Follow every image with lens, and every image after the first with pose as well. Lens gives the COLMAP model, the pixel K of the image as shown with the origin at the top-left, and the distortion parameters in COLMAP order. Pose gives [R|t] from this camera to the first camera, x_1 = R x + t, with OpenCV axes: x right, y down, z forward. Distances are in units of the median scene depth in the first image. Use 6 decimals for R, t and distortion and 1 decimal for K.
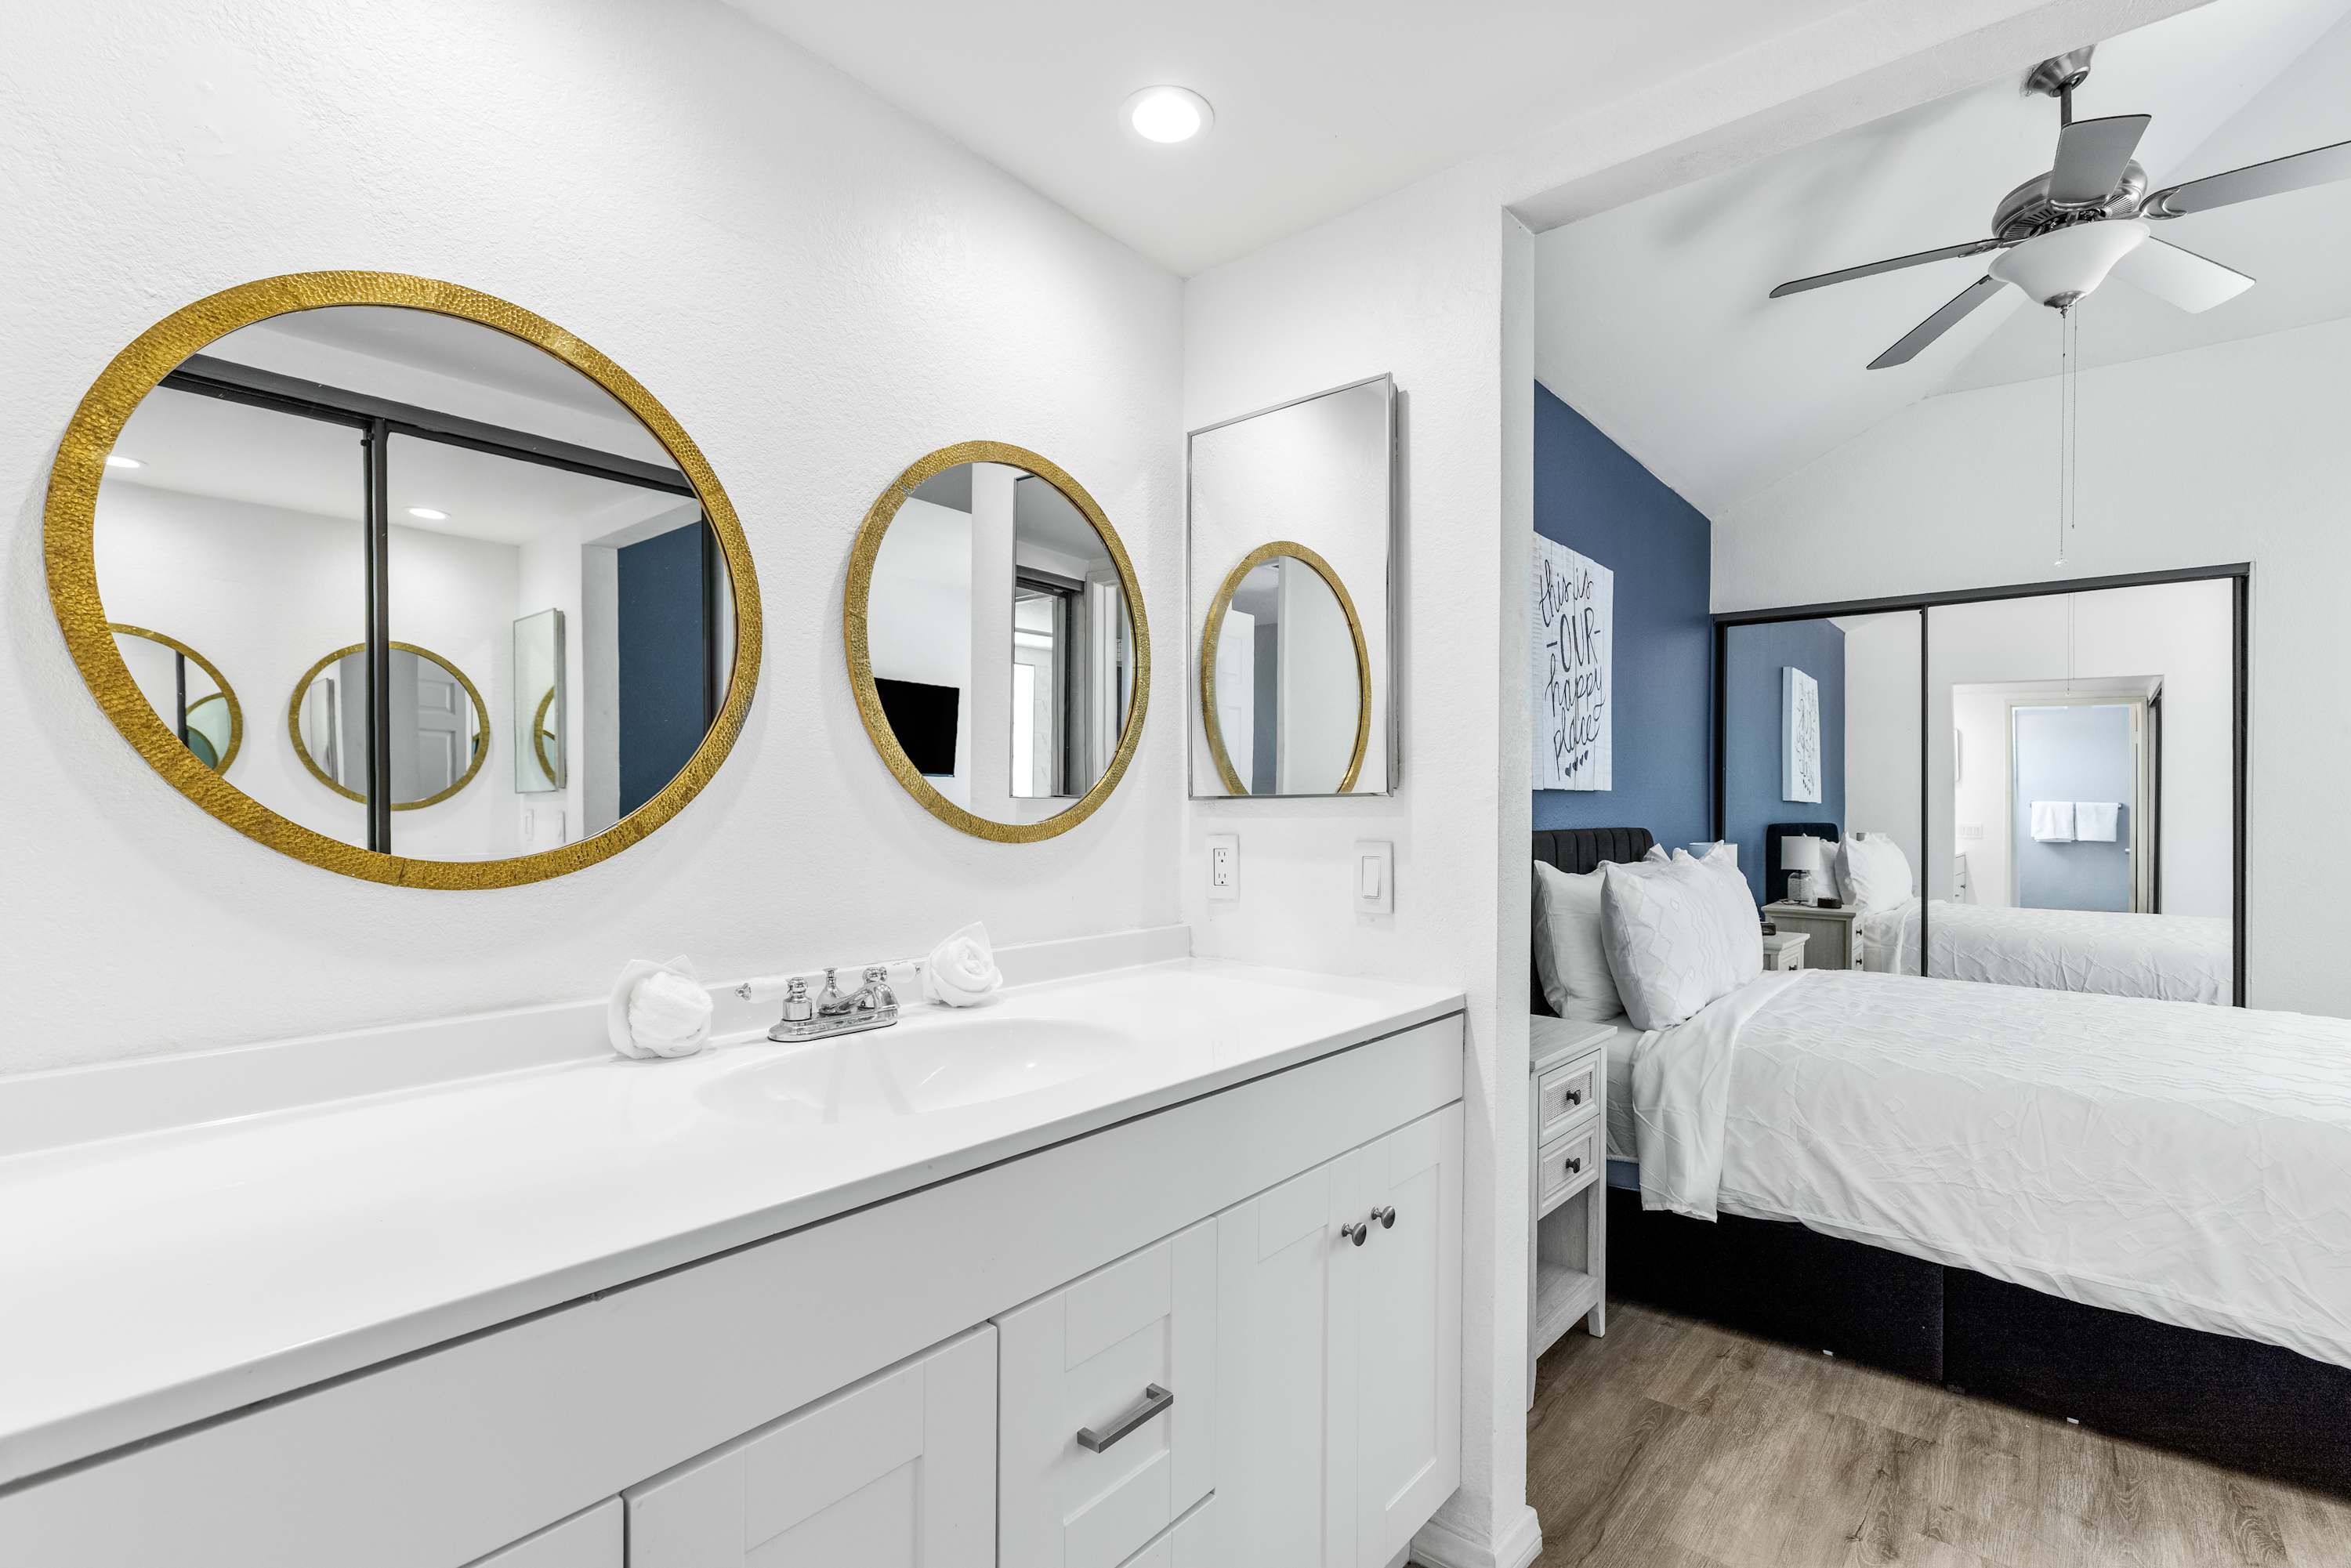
lens RADIAL K [[1072.7, 0, 1173.1], [0, 1072.7, 798.1], [0, 0, 1]] dist [0.005013, -0.001373]
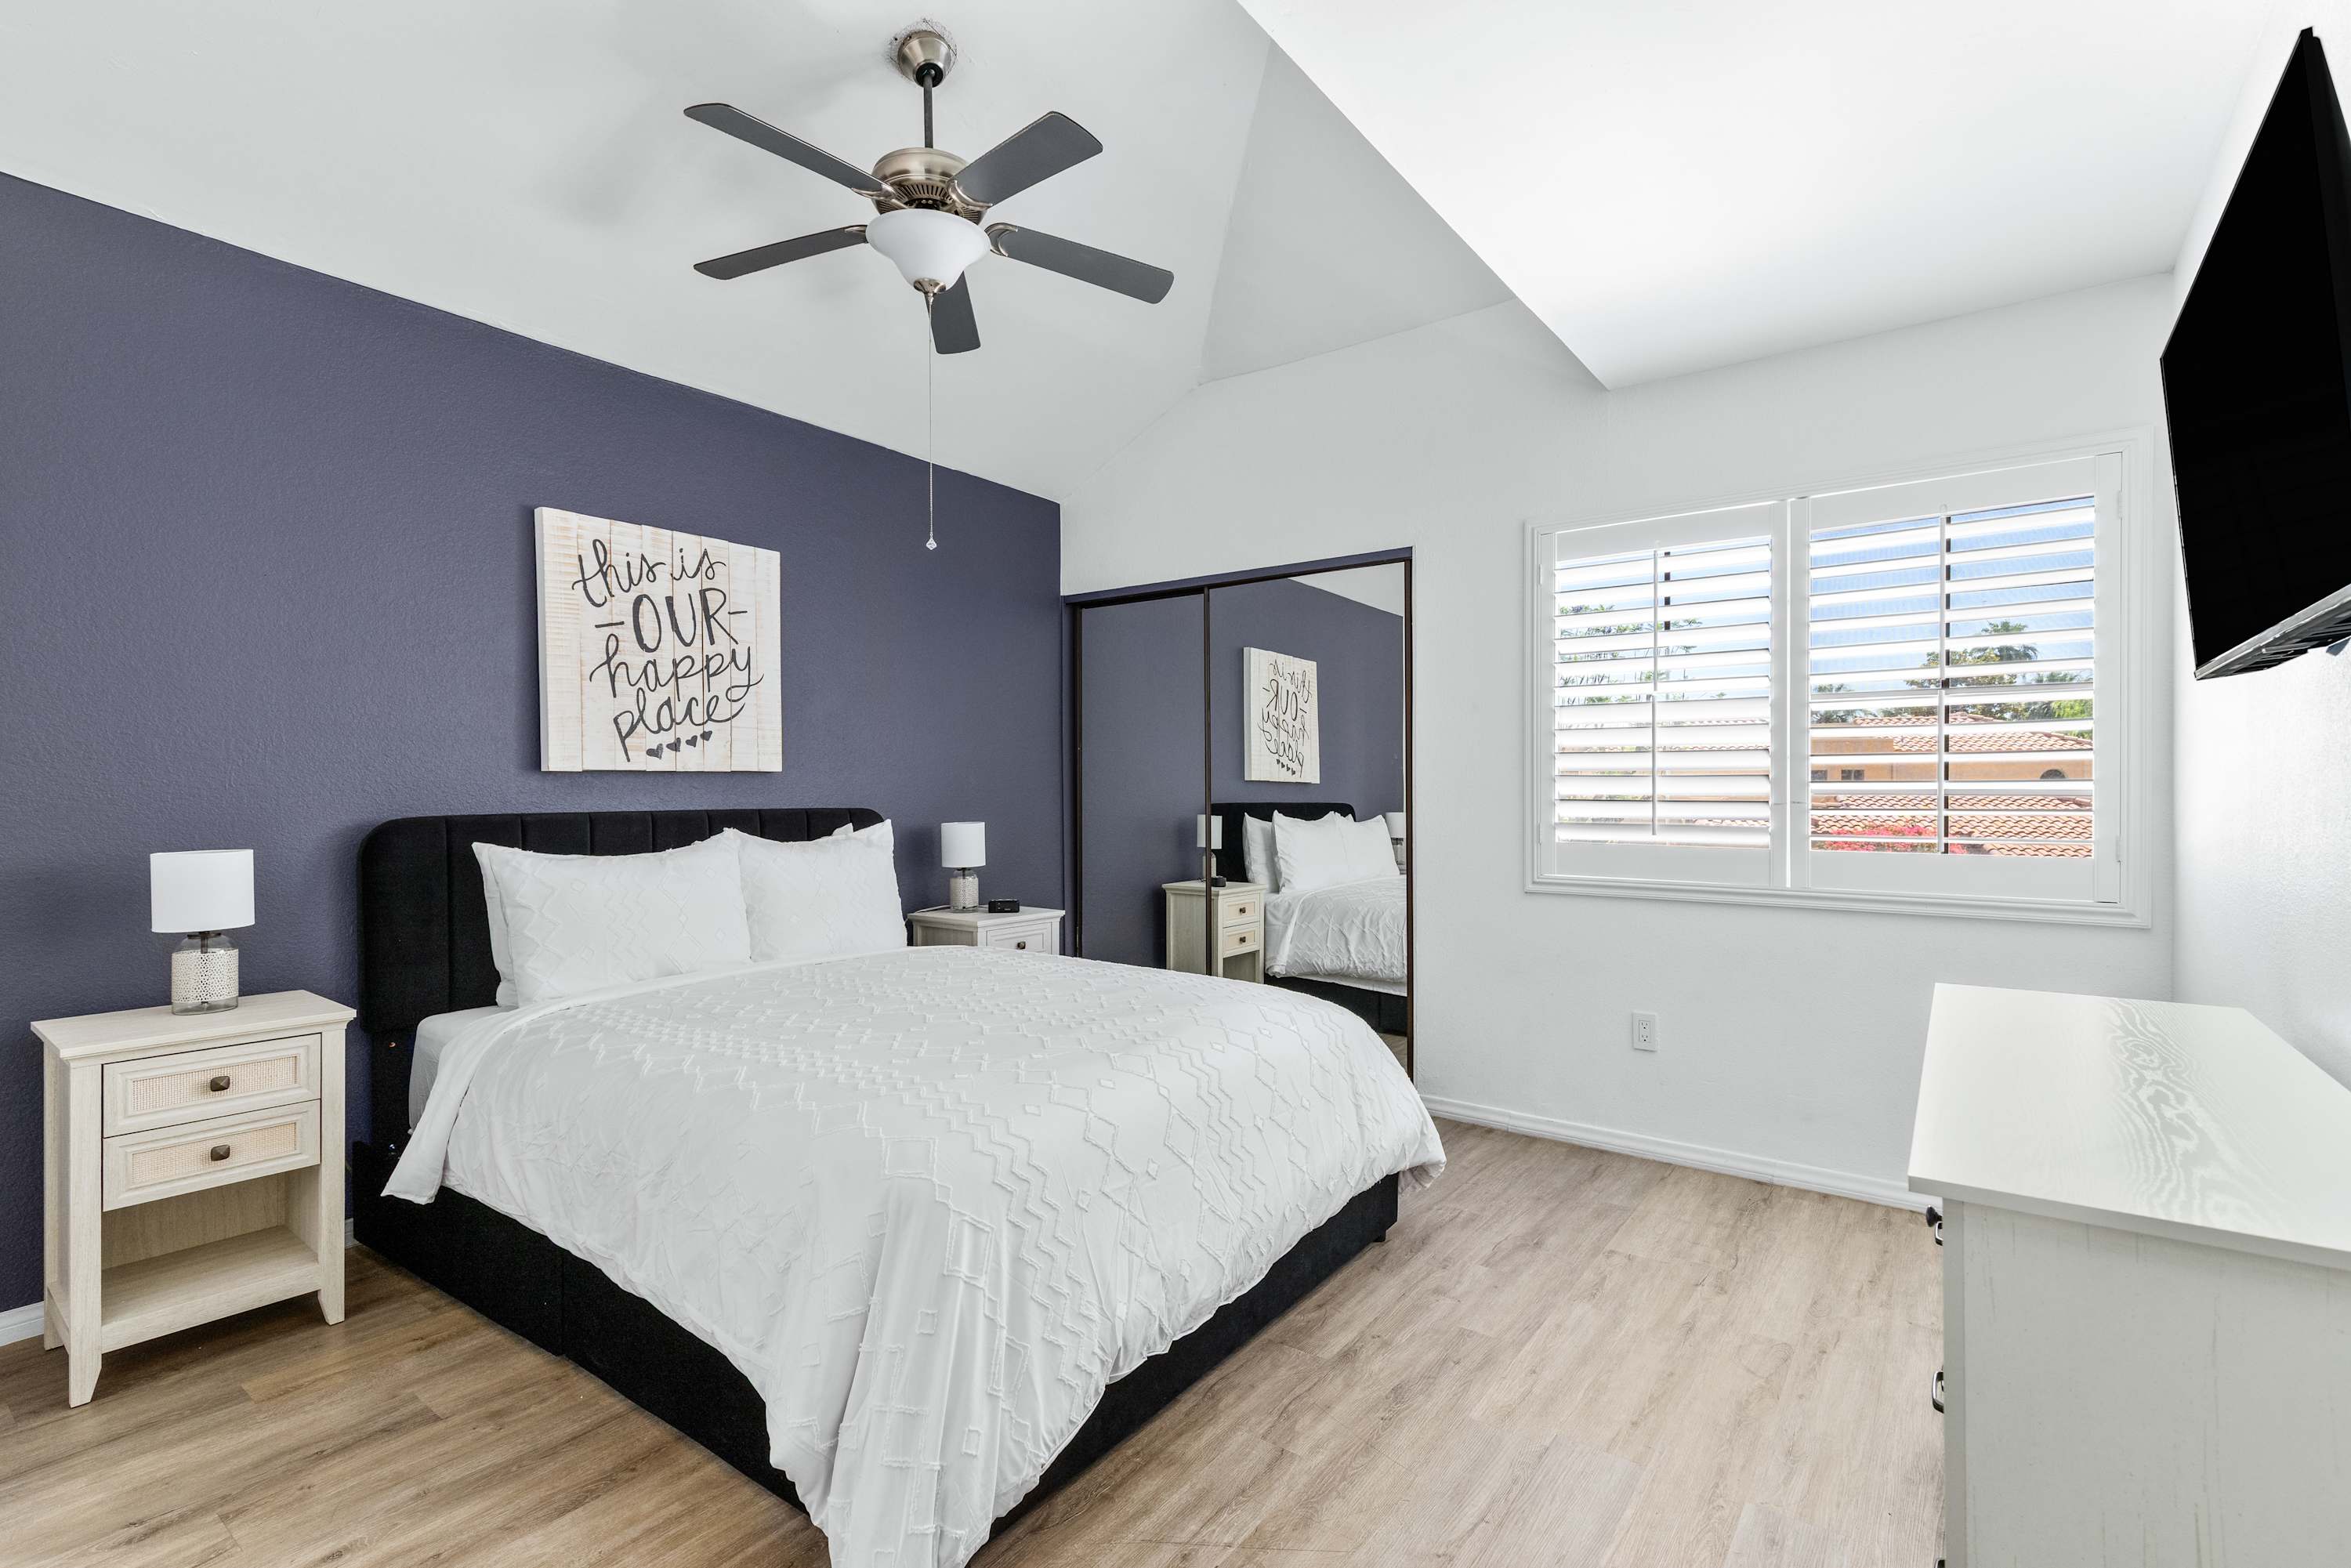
lens RADIAL K [[1072.7, 0, 1178.0], [0, 1072.7, 794.7], [0, 0, 1]] dist [0.005013, -0.001373]
pose [[0.997693, -0.010654, 0.067039, 1.124682], [0.009985, 0.999897, 0.010300, 0.012403], [-0.067142, -0.009607, 0.997697, -0.033353]]
